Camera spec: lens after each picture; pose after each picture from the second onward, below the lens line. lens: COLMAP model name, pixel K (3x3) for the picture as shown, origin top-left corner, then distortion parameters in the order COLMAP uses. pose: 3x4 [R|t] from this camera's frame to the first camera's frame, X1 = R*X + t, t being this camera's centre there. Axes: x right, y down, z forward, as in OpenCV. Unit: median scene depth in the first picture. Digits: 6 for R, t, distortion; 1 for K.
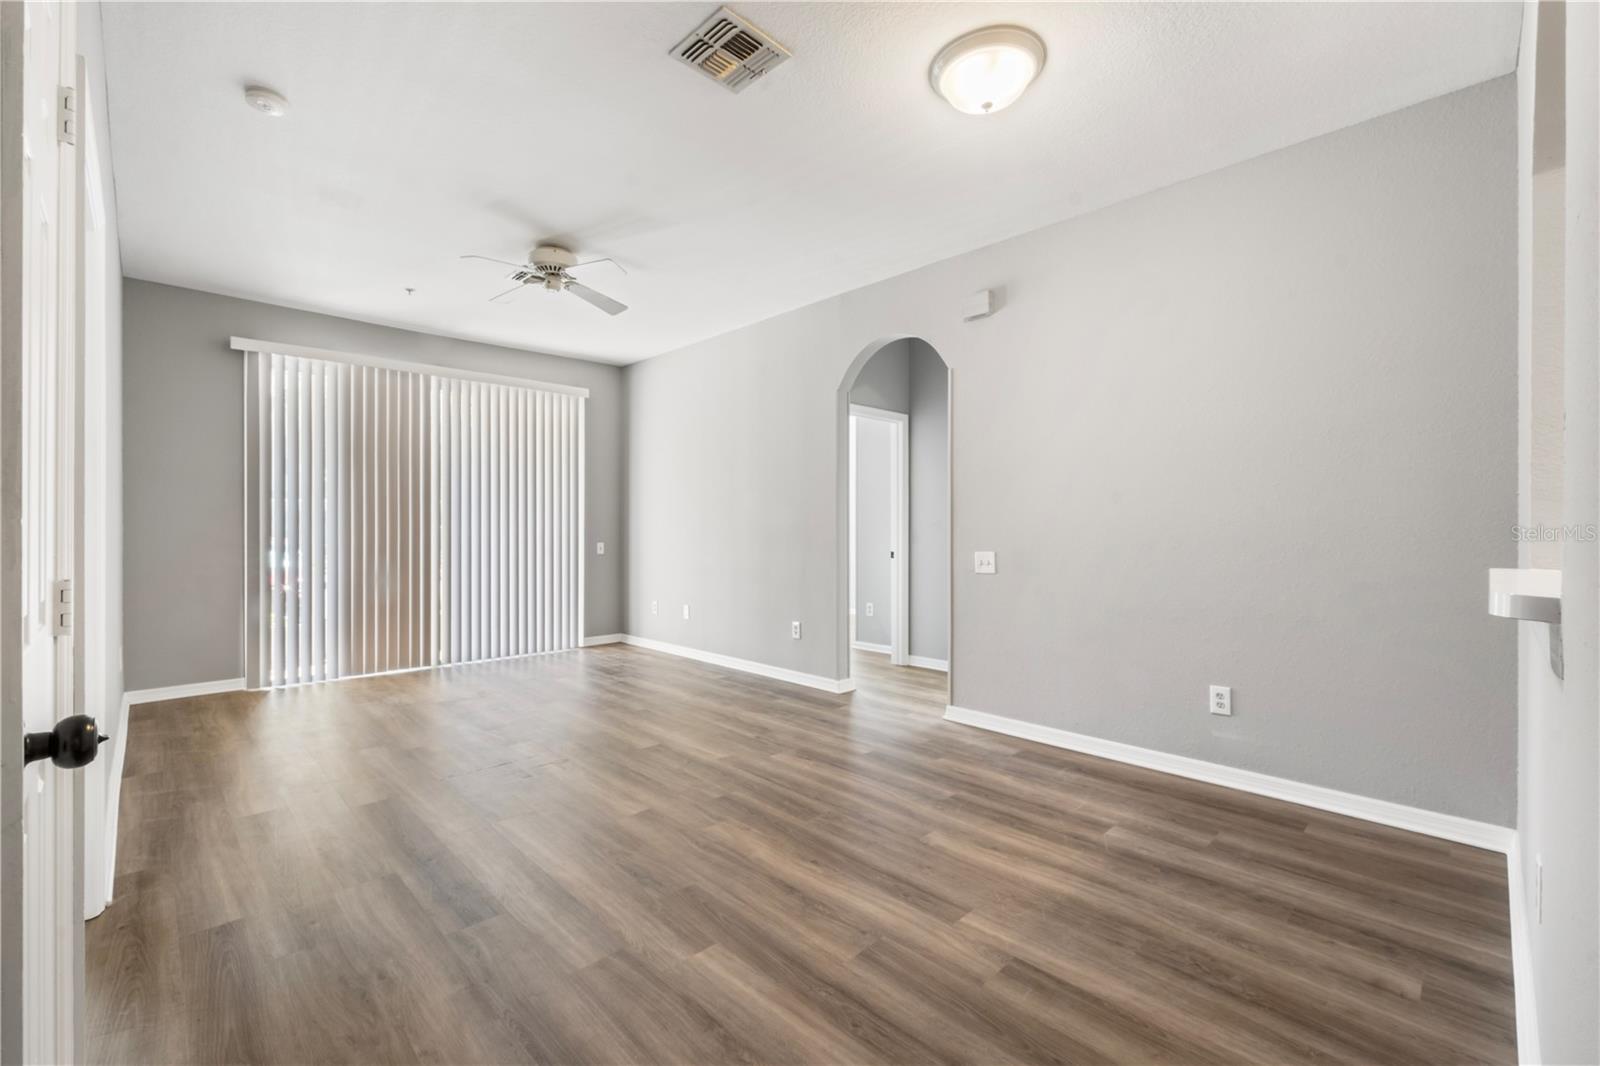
lens RADIAL K [[684.8, 0, 799.4], [0, 684.8, 532.4], [0, 0, 1]] dist [-0.001297, 0.000101]
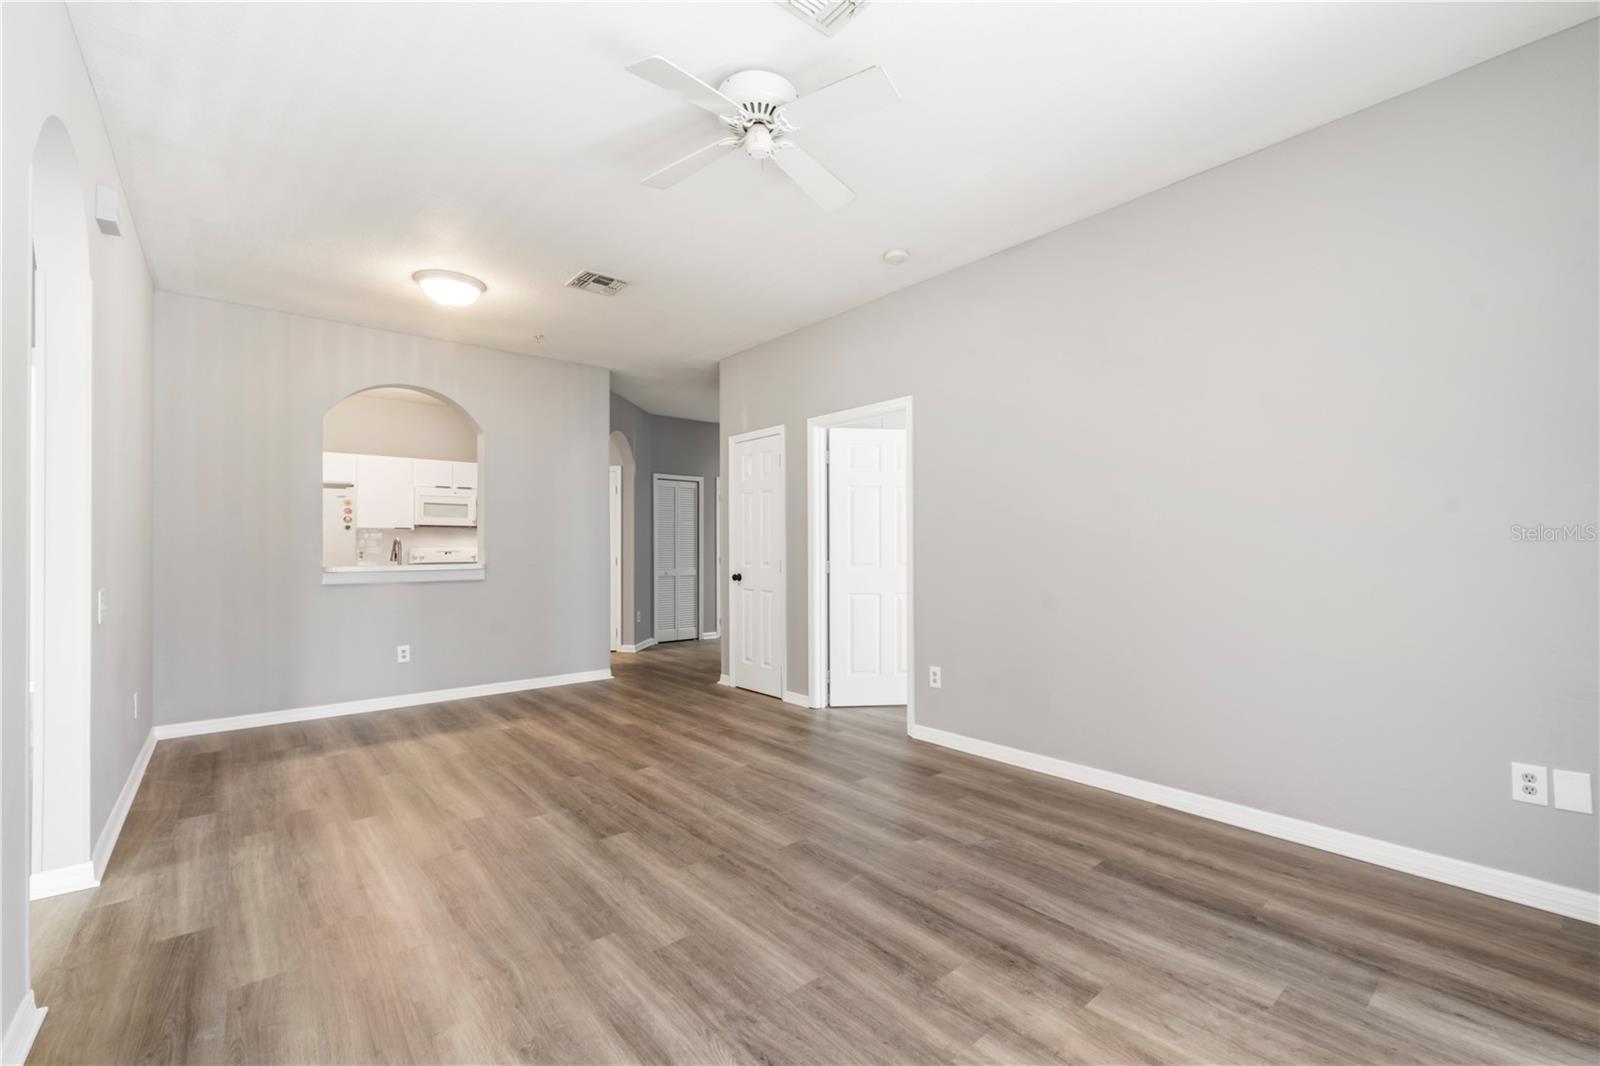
lens RADIAL K [[684.8, 0, 798.6], [0, 684.8, 537.5], [0, 0, 1]] dist [-0.001297, 0.000101]
pose [[-0.996886, 0.007169, 0.078531, -0.579637], [0.006336, 0.999921, -0.010858, -0.011586], [-0.078602, -0.010326, -0.996853, 2.092551]]
